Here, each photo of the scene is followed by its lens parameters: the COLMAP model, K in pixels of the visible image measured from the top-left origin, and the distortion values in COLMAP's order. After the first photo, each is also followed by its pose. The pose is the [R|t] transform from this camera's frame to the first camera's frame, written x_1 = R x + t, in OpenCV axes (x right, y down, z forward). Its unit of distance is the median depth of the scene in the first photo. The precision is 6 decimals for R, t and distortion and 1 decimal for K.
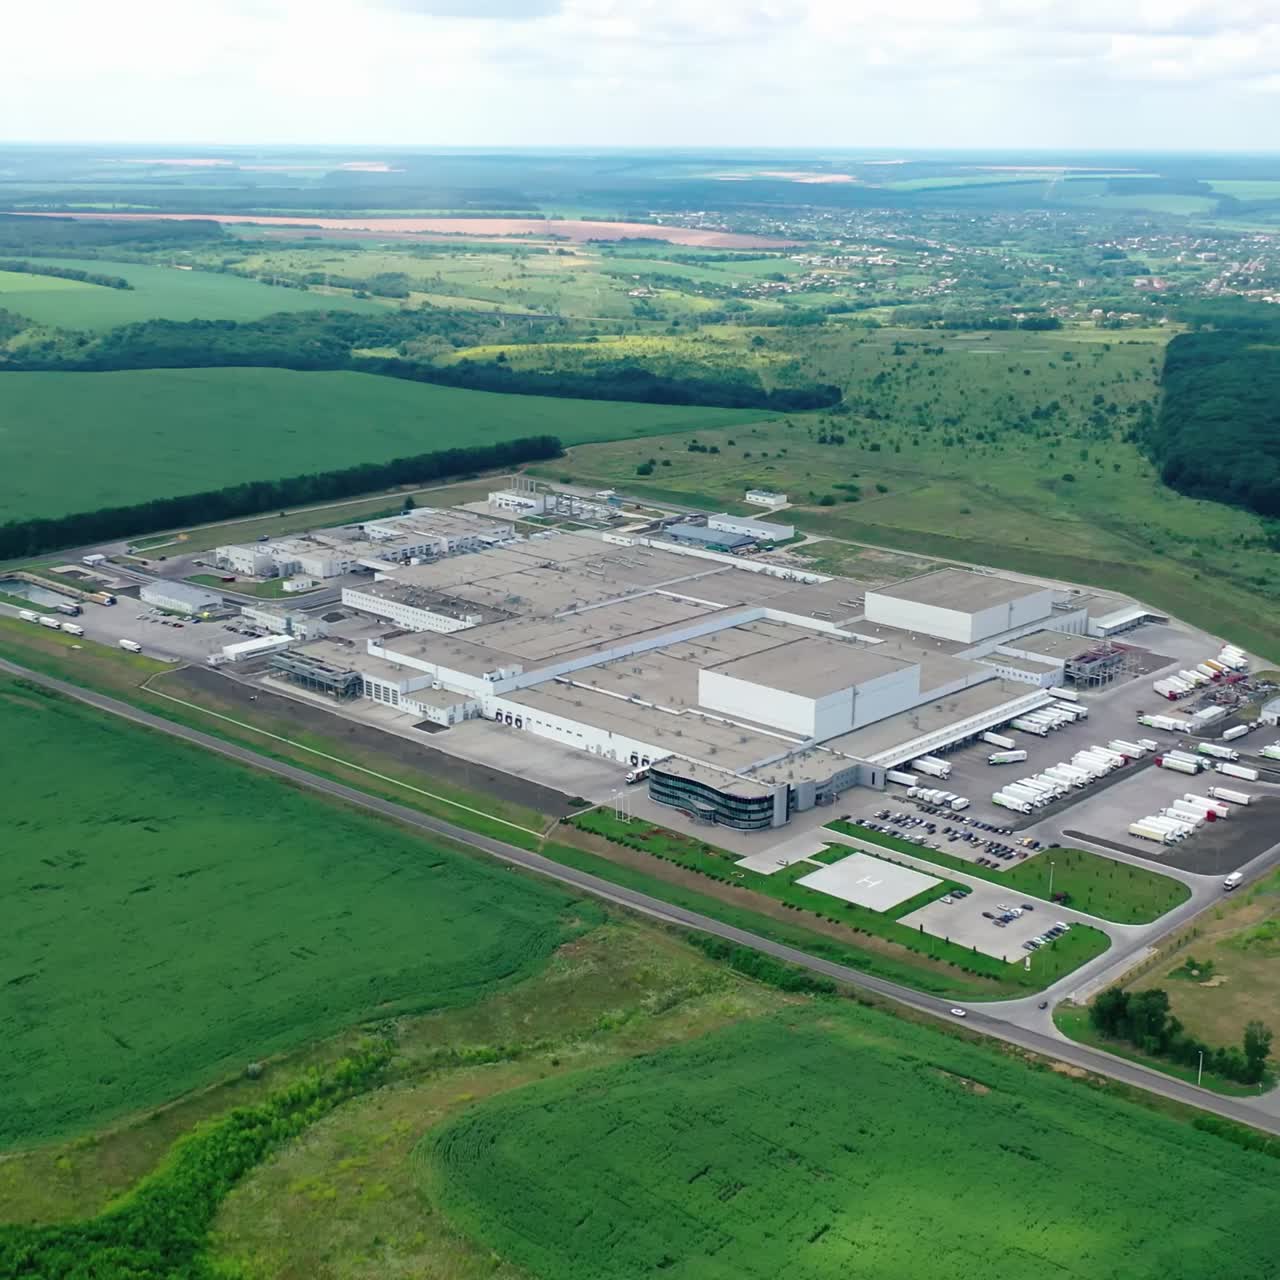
lens RADIAL K [[1767.0, 0, 640.0], [0, 1767.0, 640.0], [0, 0, 1]] dist [0.014127, 0.024333]
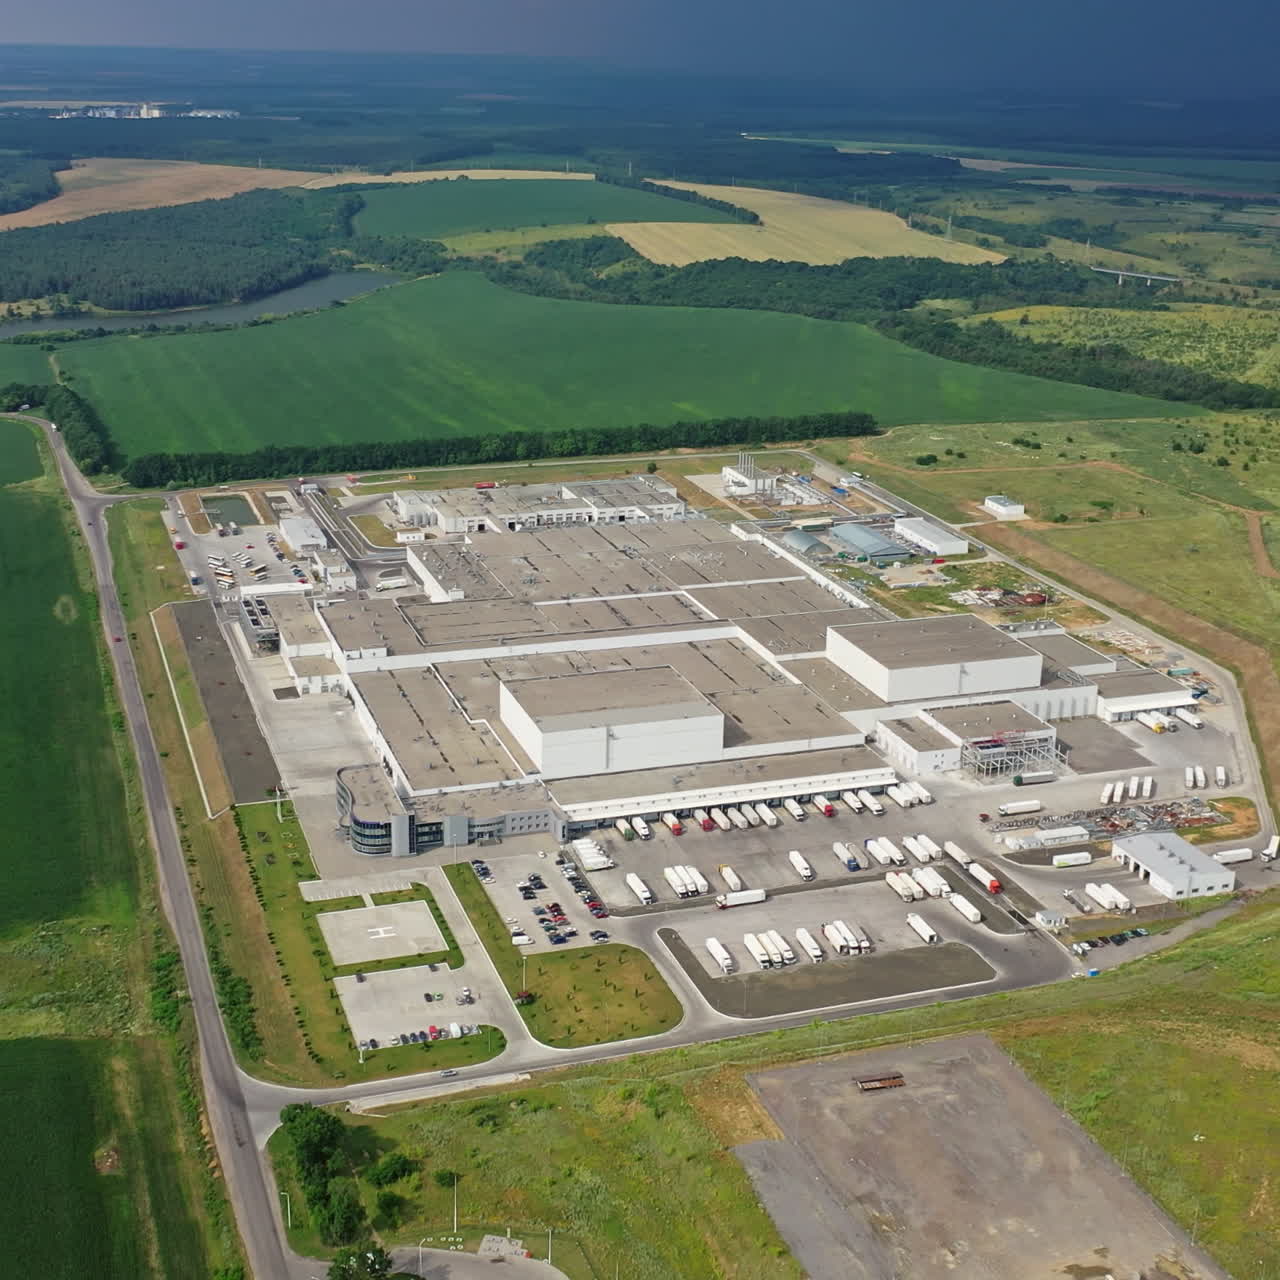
lens RADIAL K [[1767.0, 0, 640.0], [0, 1767.0, 640.0], [0, 0, 1]] dist [0.014127, 0.024333]
pose [[0.887530, 0.155284, -0.433794, 0.616217], [-0.138404, 0.987867, 0.070454, -0.100552], [0.439471, -0.002492, 0.898253, 0.199315]]
